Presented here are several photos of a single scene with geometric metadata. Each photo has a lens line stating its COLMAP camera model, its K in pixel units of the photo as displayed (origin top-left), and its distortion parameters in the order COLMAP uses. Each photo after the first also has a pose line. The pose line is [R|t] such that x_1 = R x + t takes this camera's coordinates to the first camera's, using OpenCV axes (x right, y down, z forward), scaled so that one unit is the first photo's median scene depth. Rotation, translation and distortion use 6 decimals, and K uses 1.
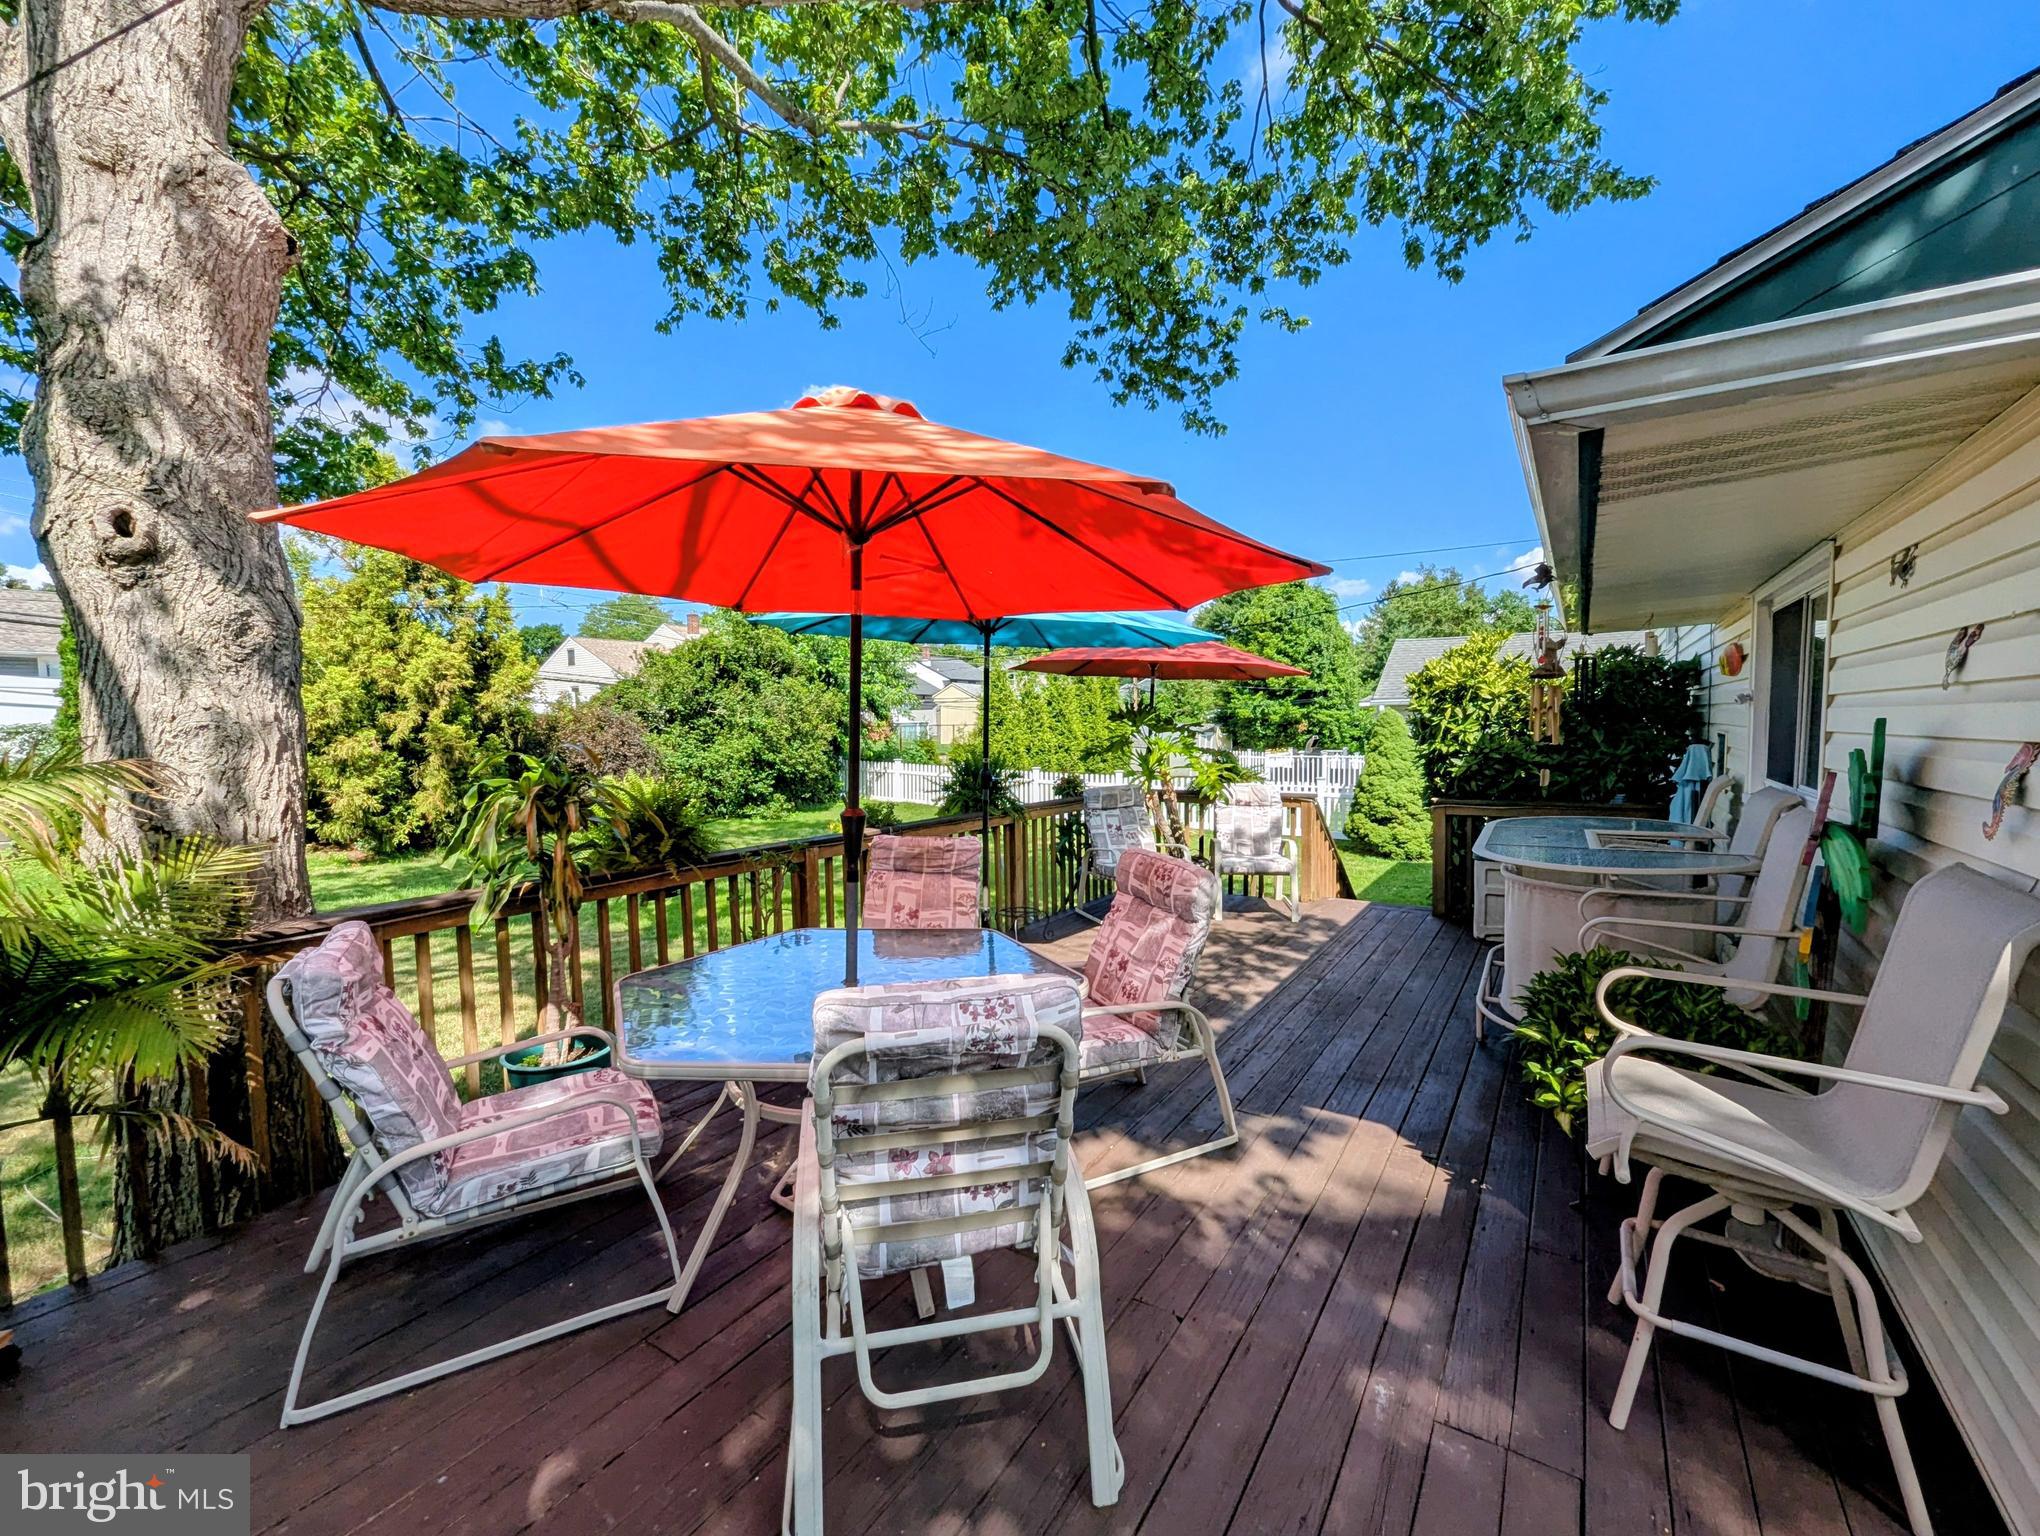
lens RADIAL K [[845.4, 0, 1014.8], [0, 845.4, 771.4], [0, 0, 1]] dist [-0.001972, 0.000579]
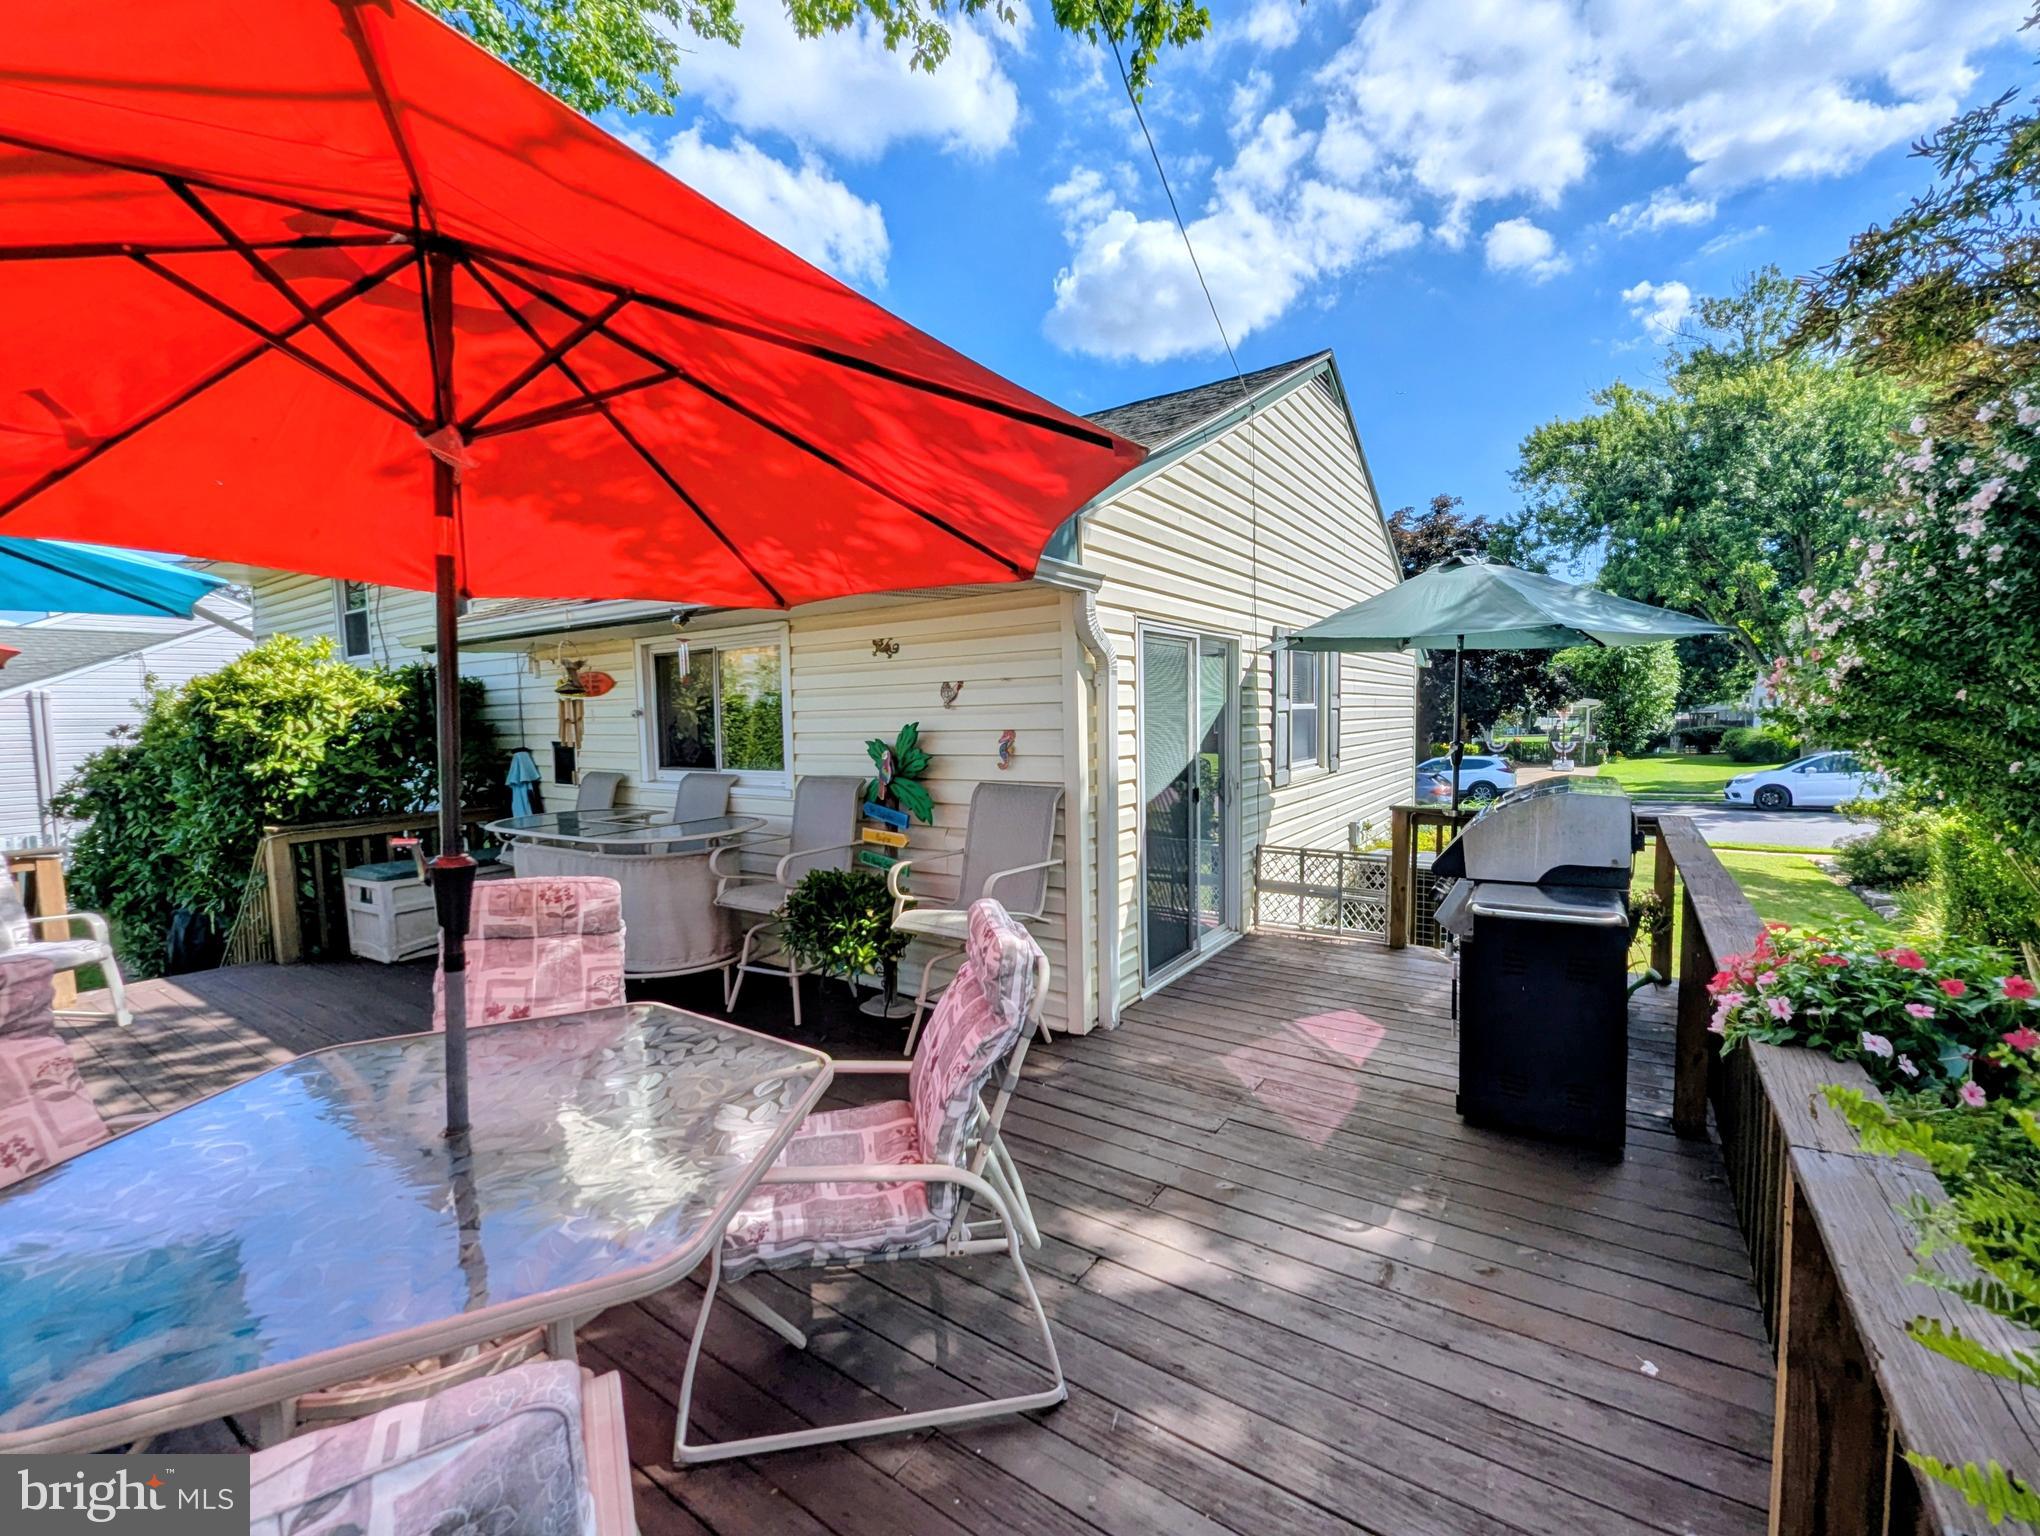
lens RADIAL K [[866.9, 0, 1022.9], [0, 866.9, 776.4], [0, 0, 1]] dist [0.002053, -0.000063]
pose [[0.015399, -0.054432, 0.998399, -0.364961], [0.077741, 0.995560, 0.053078, -0.006590], [-0.996855, 0.076799, 0.019562, 0.231996]]
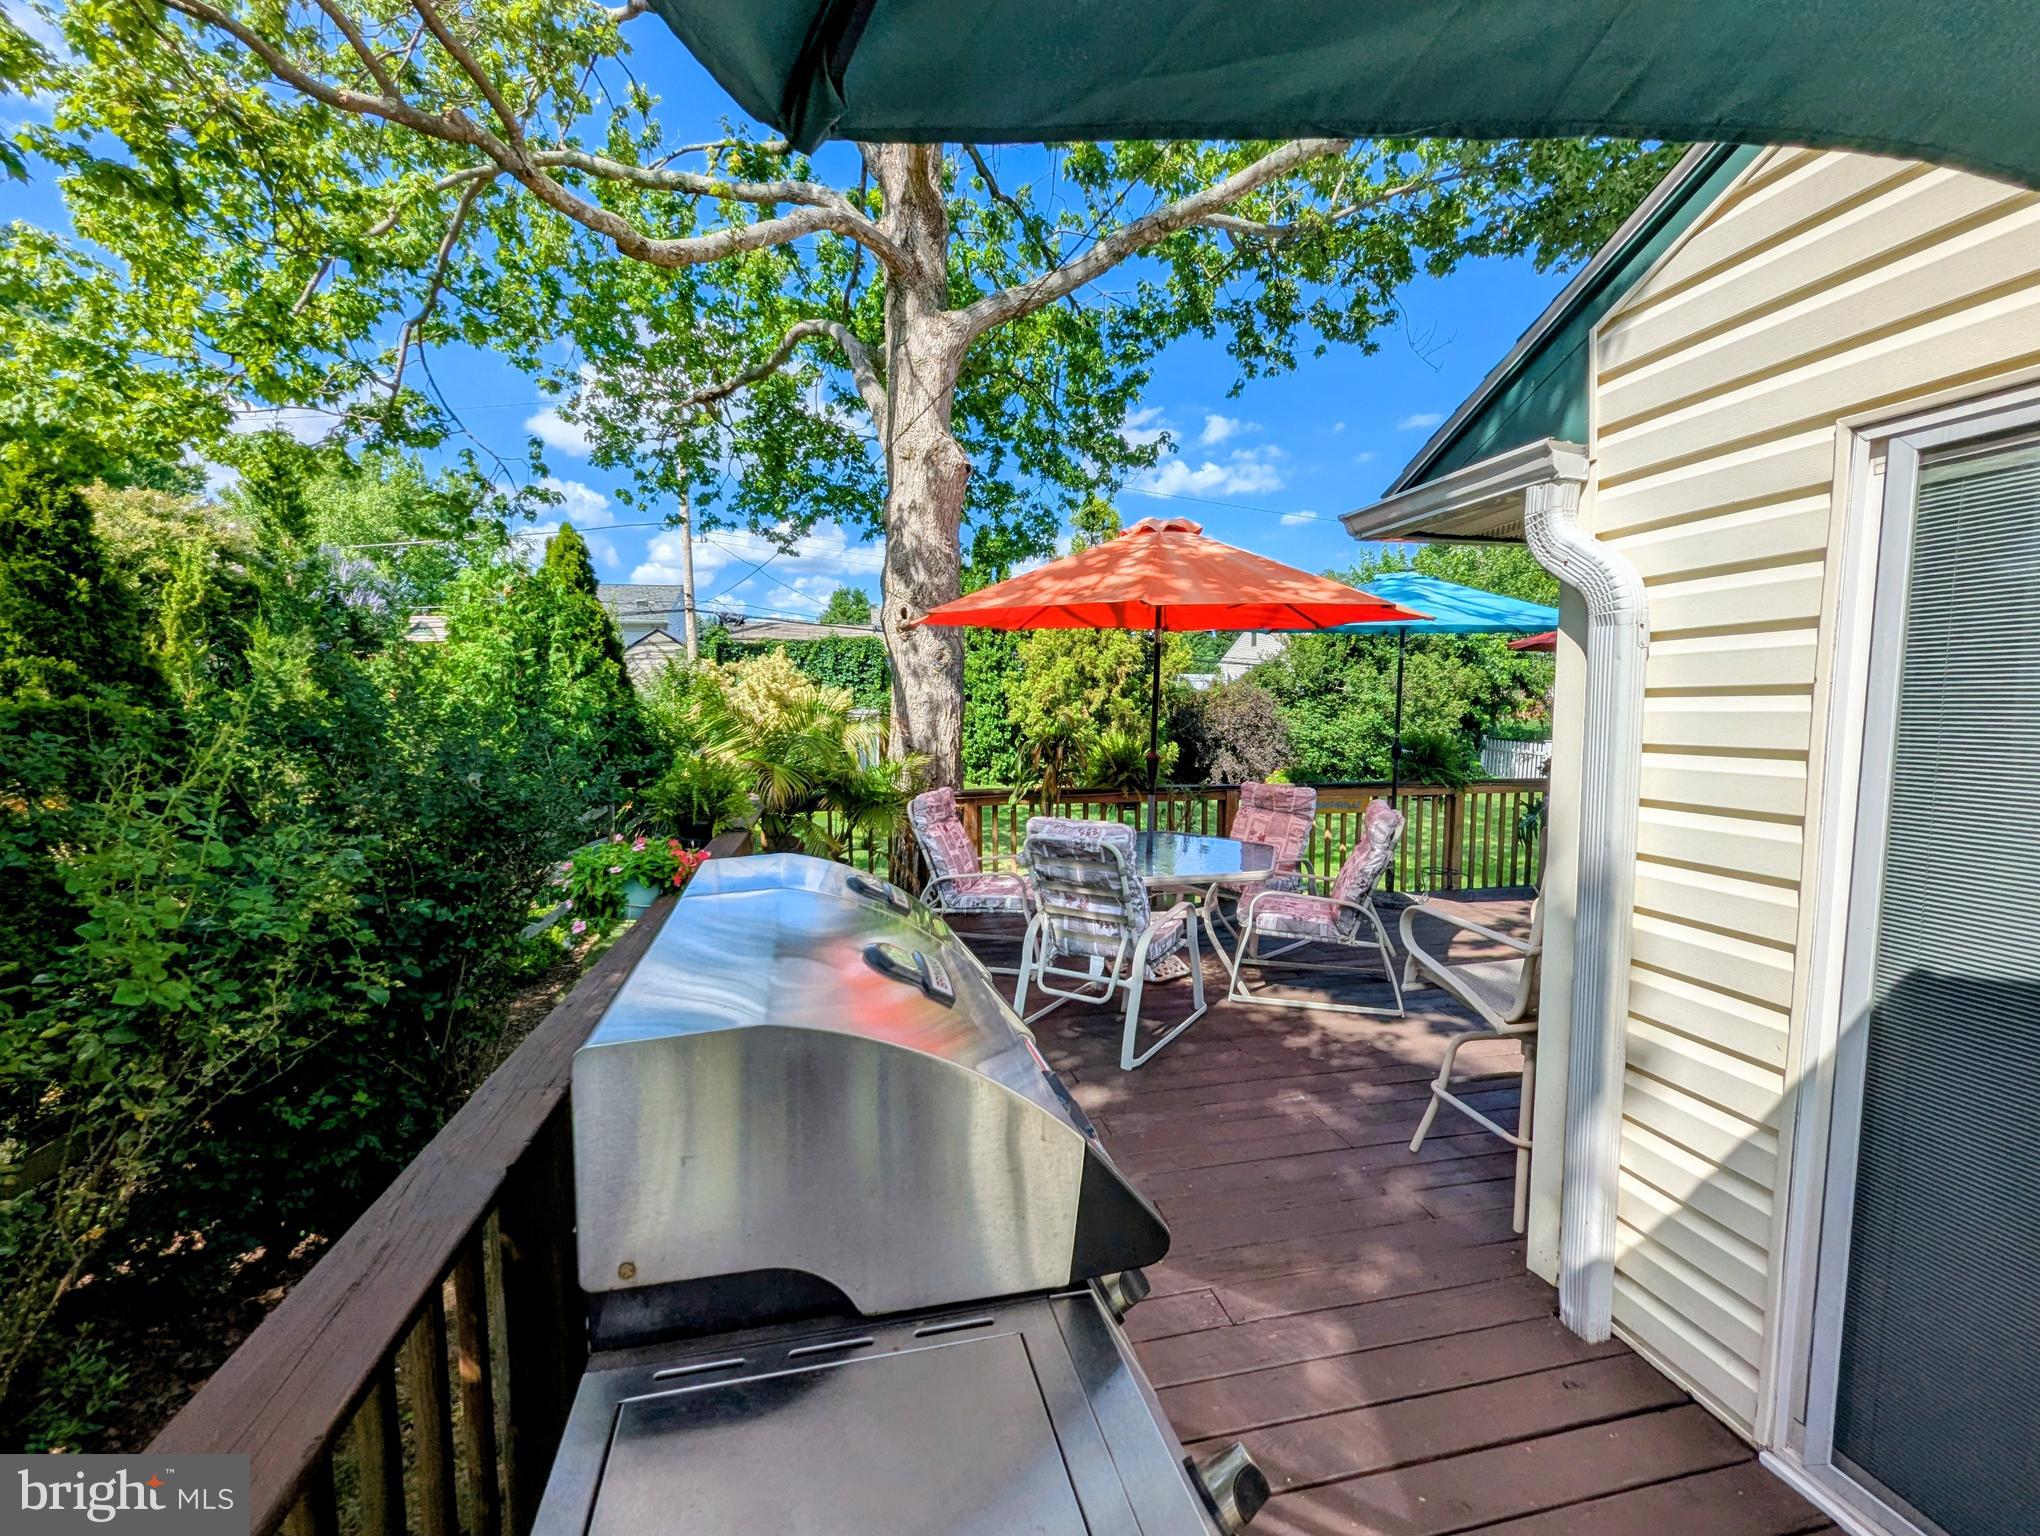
lens RADIAL K [[845.4, 0, 1014.8], [0, 845.4, 771.4], [0, 0, 1]] dist [-0.001972, 0.000579]
pose [[0.711266, 0.070229, -0.699406, 0.359540], [-0.048833, 0.997529, 0.050503, 0.002774], [0.701224, -0.001767, 0.712939, -0.196592]]
